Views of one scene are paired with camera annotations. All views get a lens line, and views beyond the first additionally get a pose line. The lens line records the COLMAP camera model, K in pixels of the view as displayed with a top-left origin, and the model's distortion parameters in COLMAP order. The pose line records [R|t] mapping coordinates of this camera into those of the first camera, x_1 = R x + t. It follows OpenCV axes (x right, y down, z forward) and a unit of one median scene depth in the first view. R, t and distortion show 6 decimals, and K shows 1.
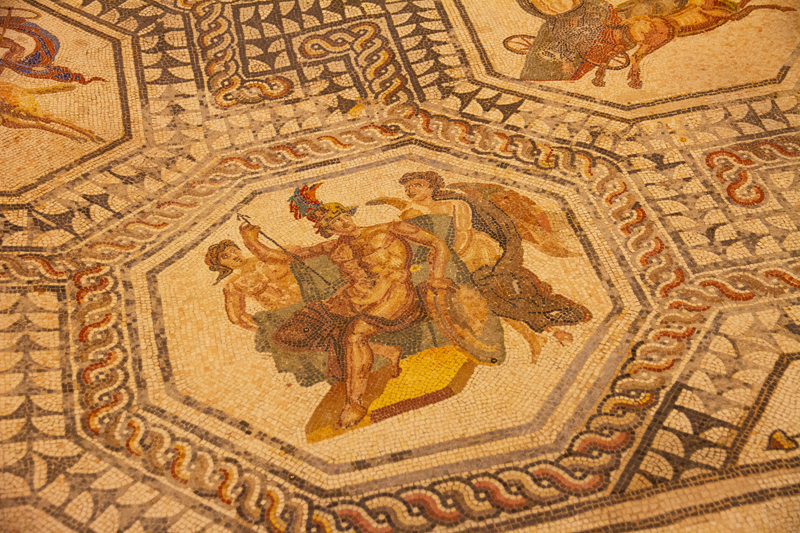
lens RADIAL K [[1268.4, 0, 416.6], [0, 1268.4, 266.8], [0, 0, 1]] dist [0.136959, 0.008046]
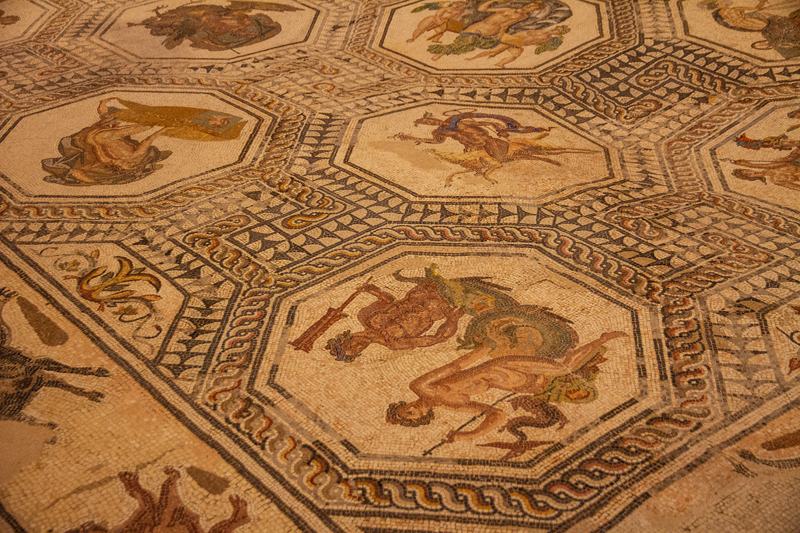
lens RADIAL K [[1176.9, 0, 398.9], [0, 1176.9, 291.2], [0, 0, 1]] dist [0.109798, 0.050821]
pose [[0.899068, -0.284281, 0.332958, -0.935502], [0.337117, 0.934753, -0.112204, 0.128283], [-0.279336, 0.213124, 0.936242, -0.201673]]
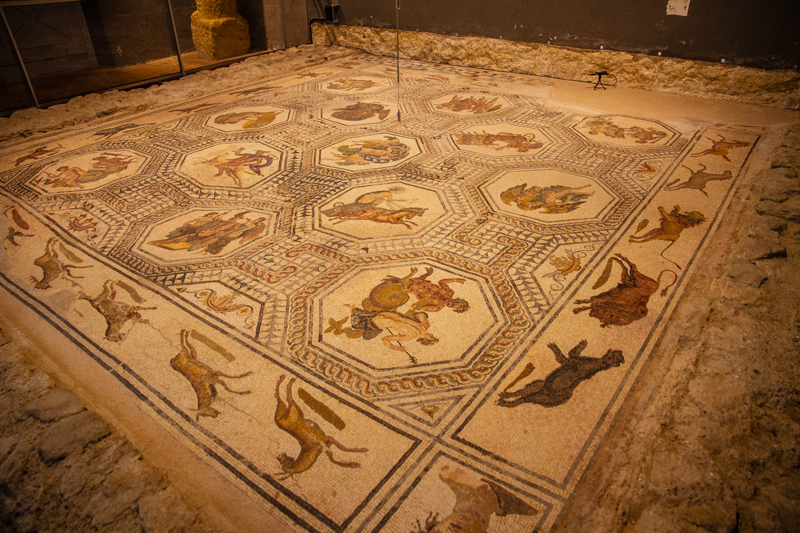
lens RADIAL K [[548.9, 0, 400.0], [0, 548.9, 266.5], [0, 0, 1]] dist [-0.113175, 0.079491]
pose [[0.621986, 0.384351, -0.682208, 1.124531], [-0.485909, 0.872655, 0.048632, -0.187103], [0.614024, 0.301243, 0.729539, 0.217394]]
